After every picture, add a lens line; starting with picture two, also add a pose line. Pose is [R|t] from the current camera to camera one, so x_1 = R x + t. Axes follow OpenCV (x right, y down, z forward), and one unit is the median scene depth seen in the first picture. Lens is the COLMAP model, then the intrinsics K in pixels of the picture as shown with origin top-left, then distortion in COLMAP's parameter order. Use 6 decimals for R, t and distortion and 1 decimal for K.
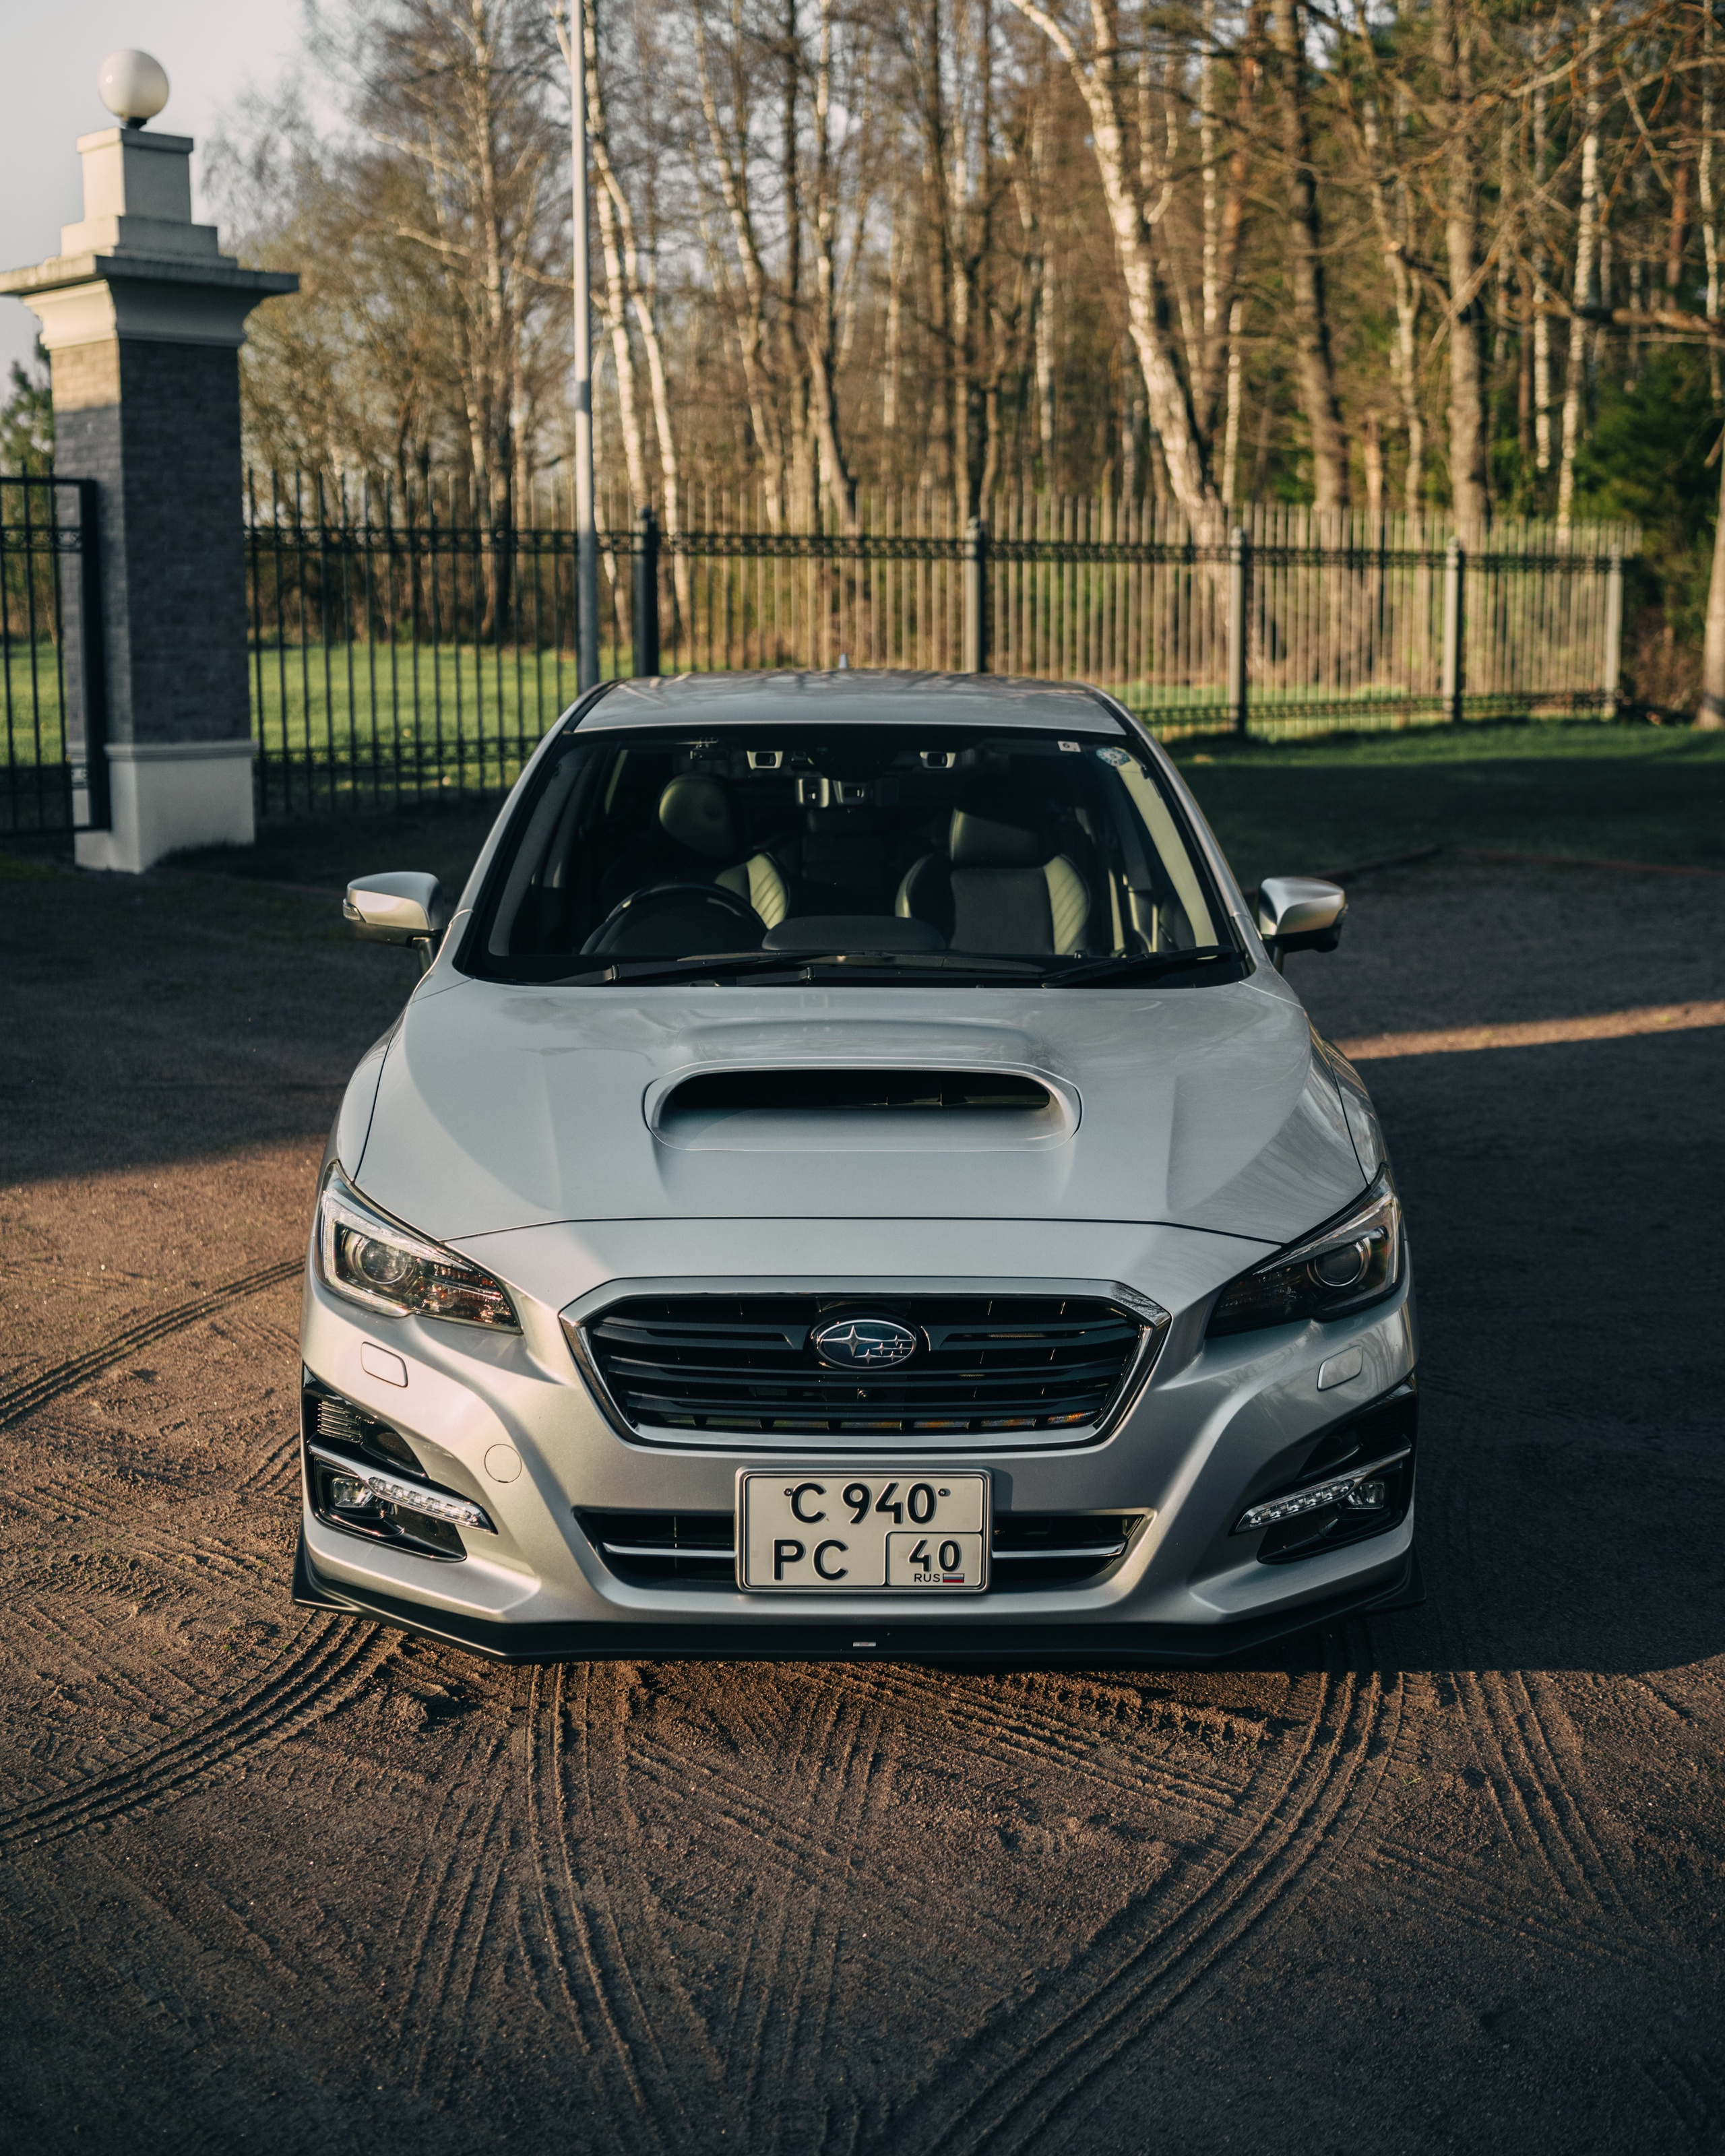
lens RADIAL K [[2797.3, 0, 858.3], [0, 2797.3, 1037.8], [0, 0, 1]] dist [-0.056340, 0.000000]
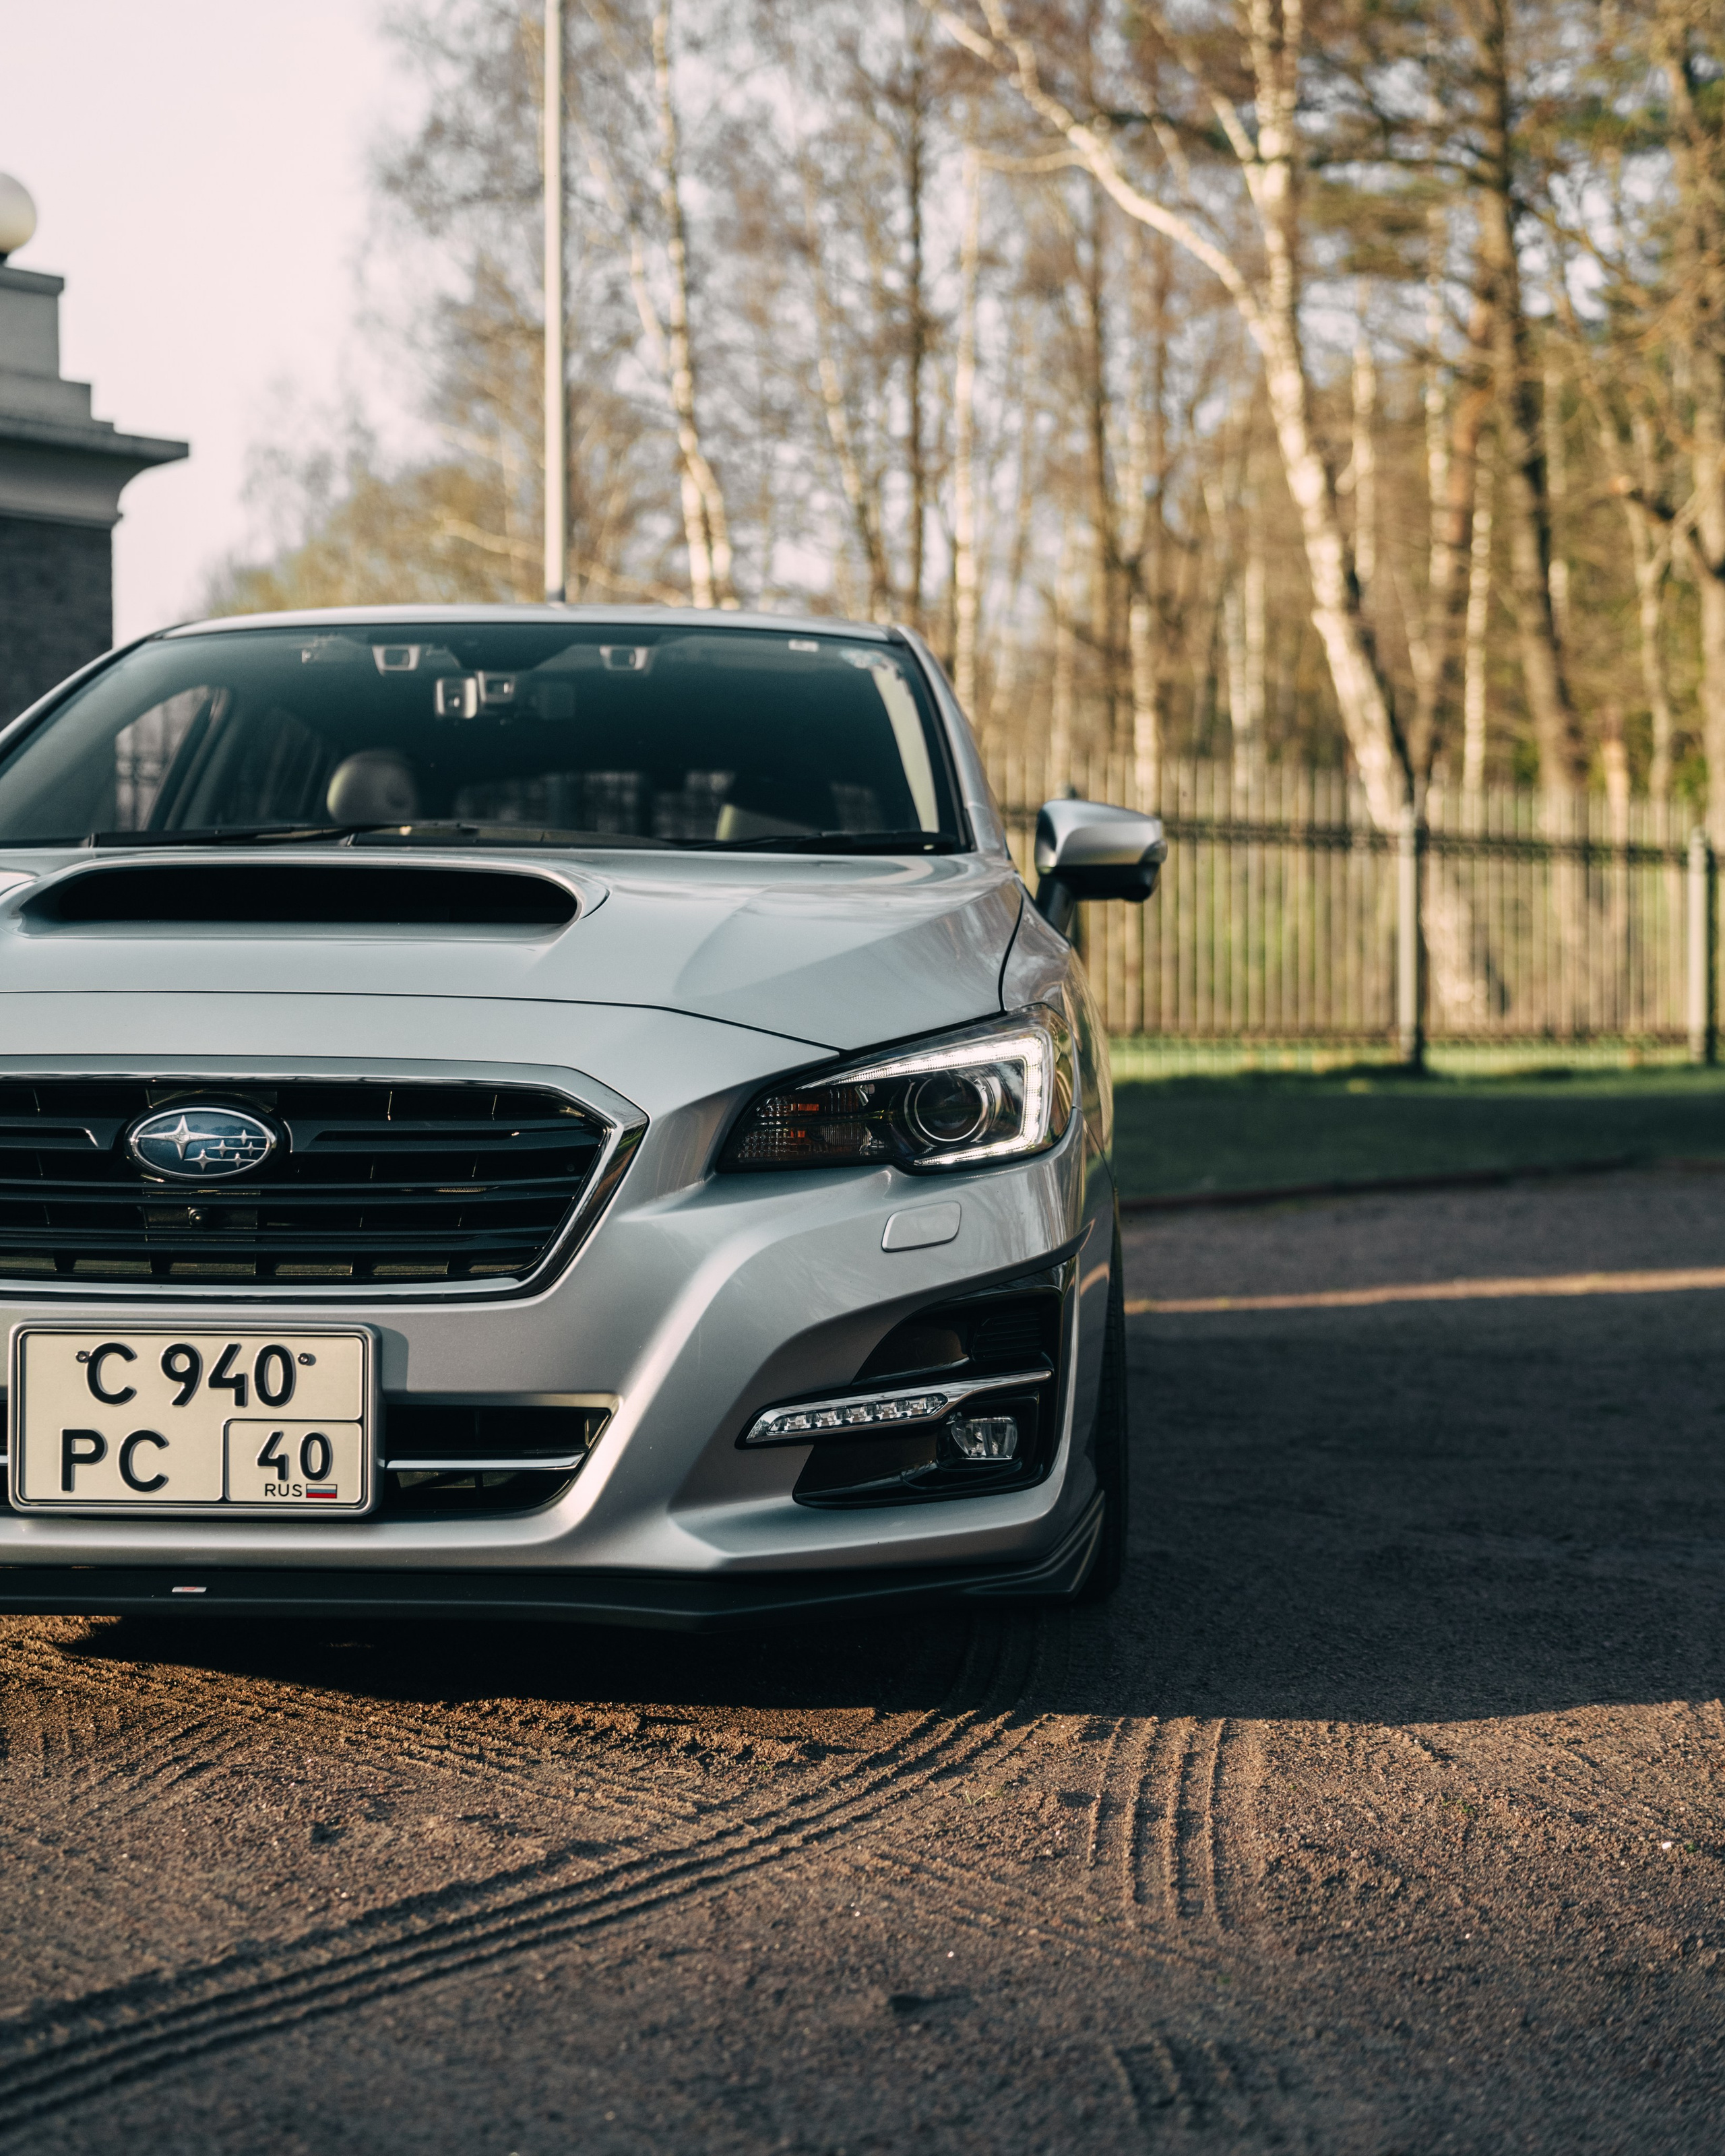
lens RADIAL K [[3446.2, 0, 878.2], [0, 3446.2, 1035.3], [0, 0, 1]] dist [0.081564, 0.000000]
pose [[0.998040, 0.002229, -0.062536, 0.208241], [-0.012591, 0.986078, -0.165805, 0.206979], [0.061296, 0.166268, 0.984174, 0.142085]]
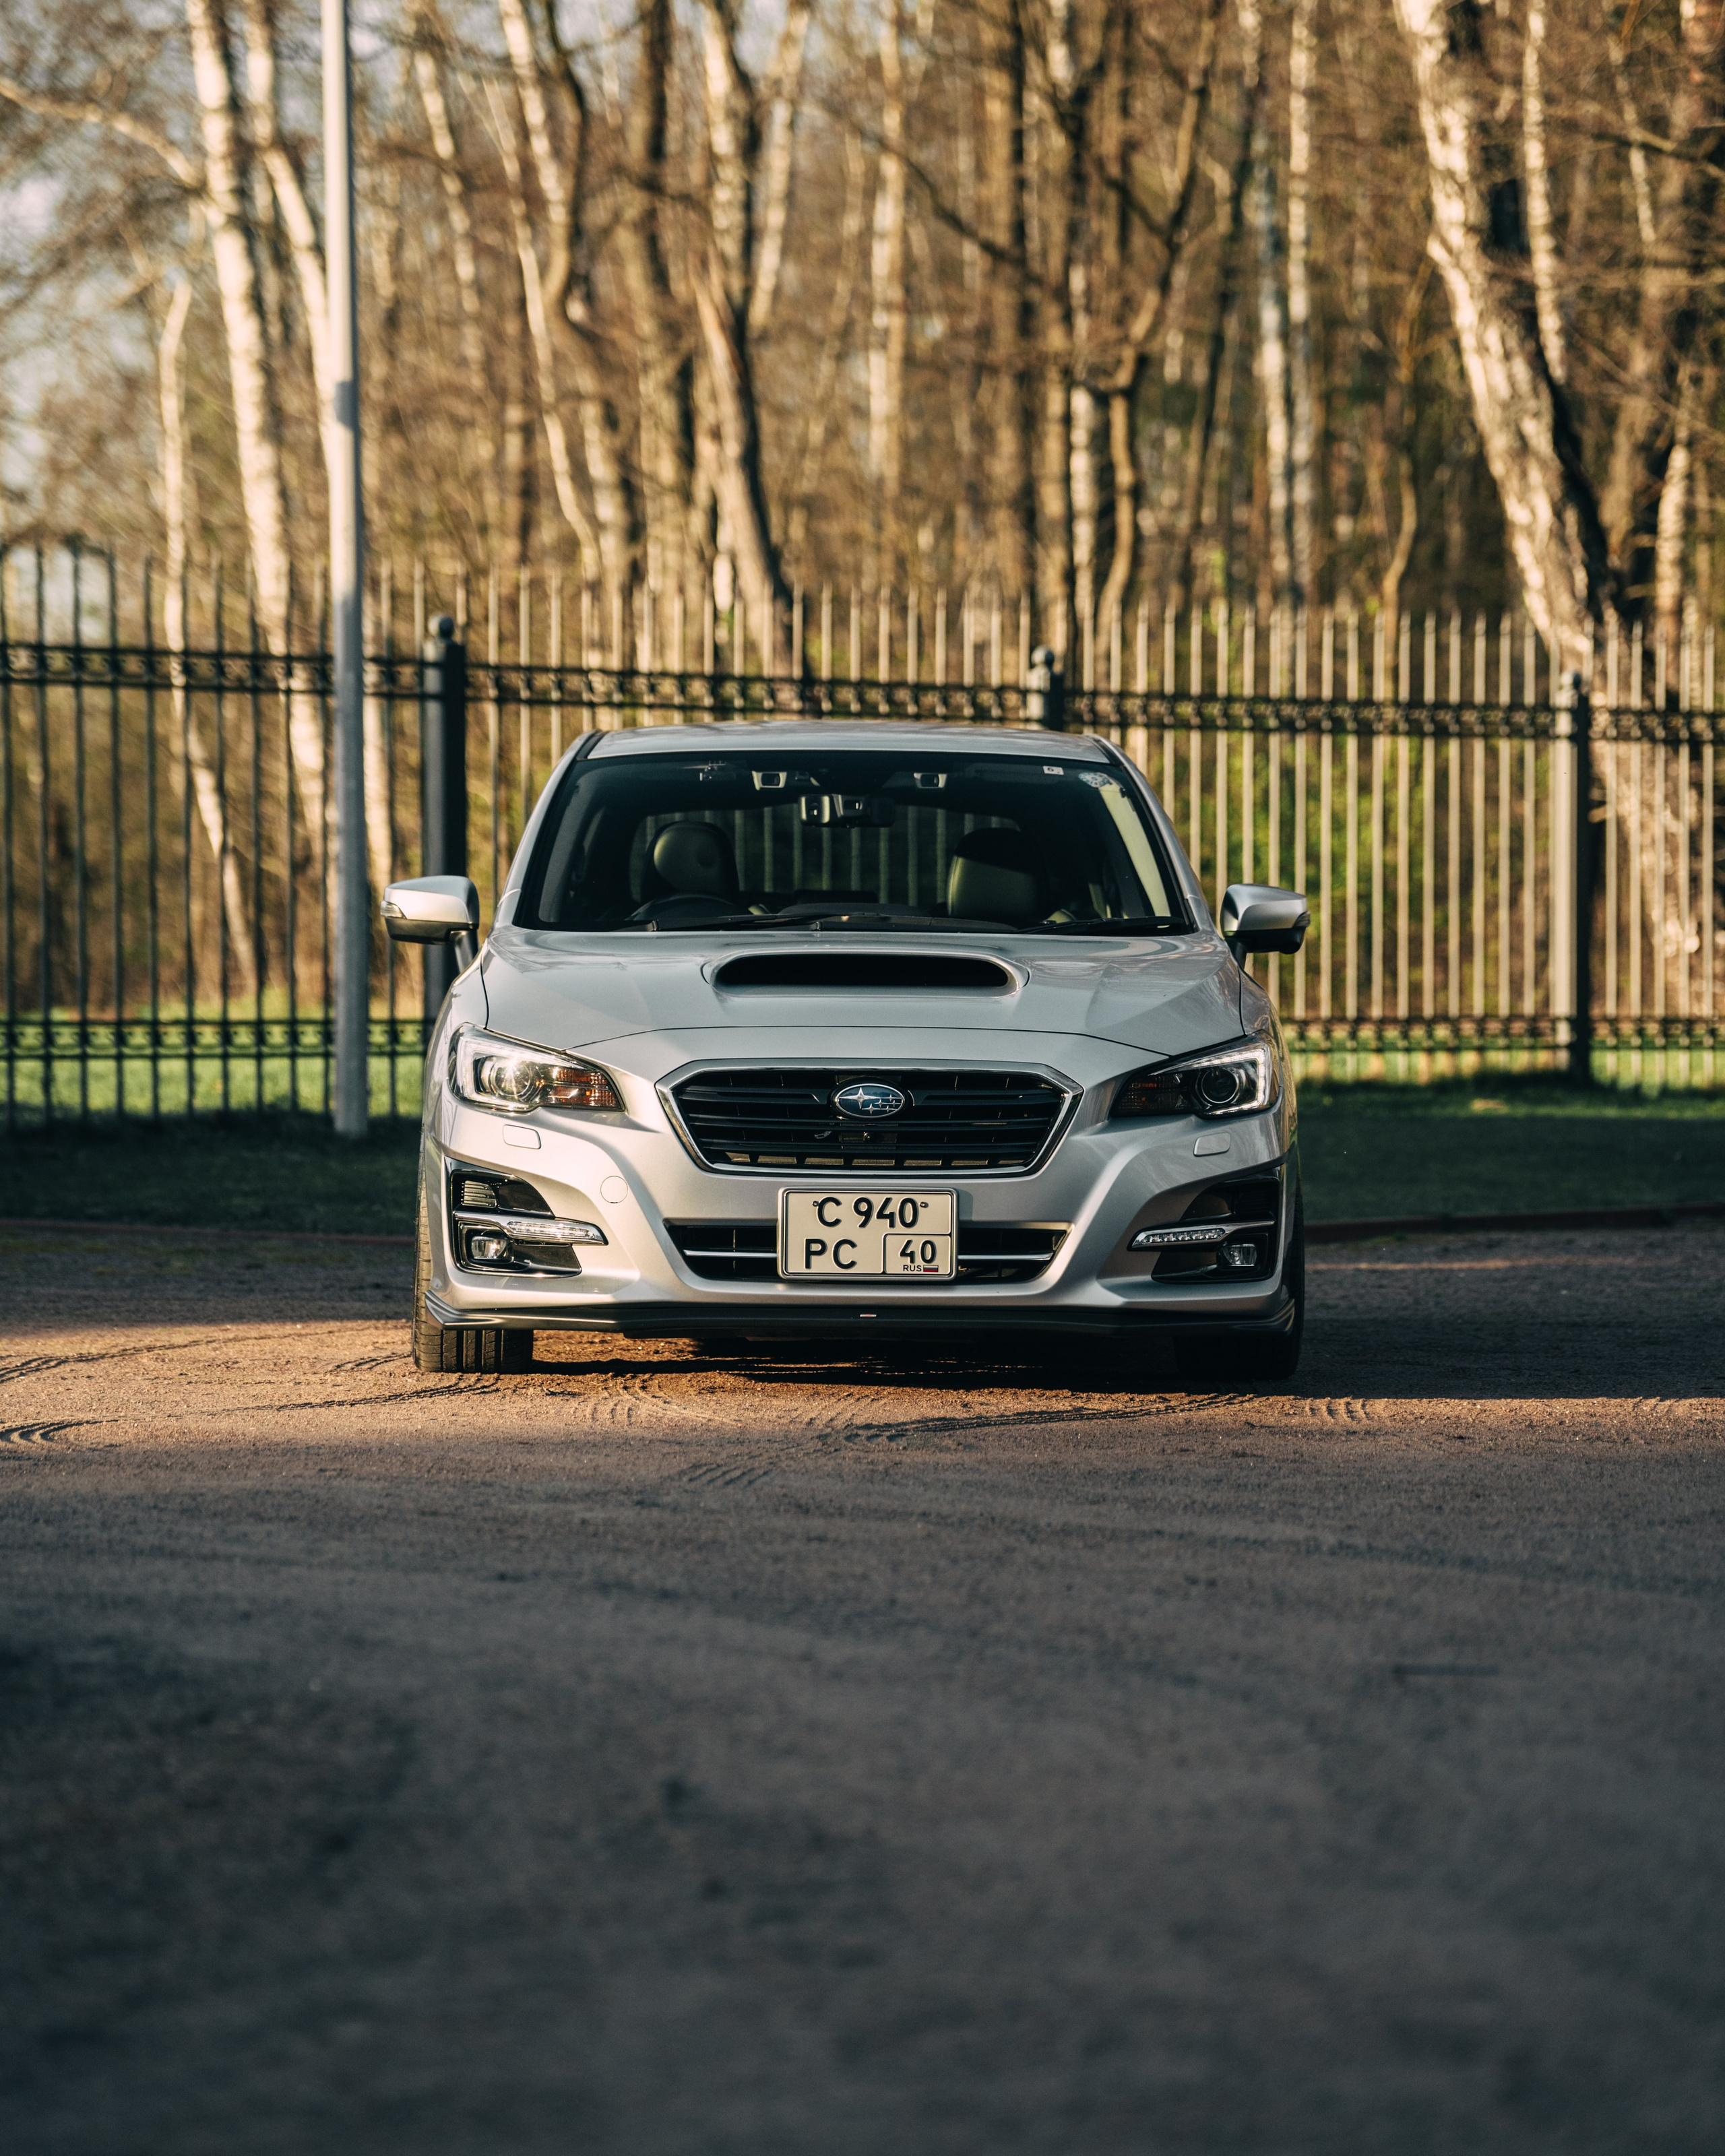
lens RADIAL K [[10480.9, 0, 860.3], [0, 10480.9, 1084.6], [0, 0, 1]] dist [2.387417, 0.000000]
pose [[0.999954, 0.002169, 0.009370, -0.048694], [-0.000660, 0.987418, -0.158131, 0.881646], [-0.009595, 0.158118, 0.987374, -4.000416]]
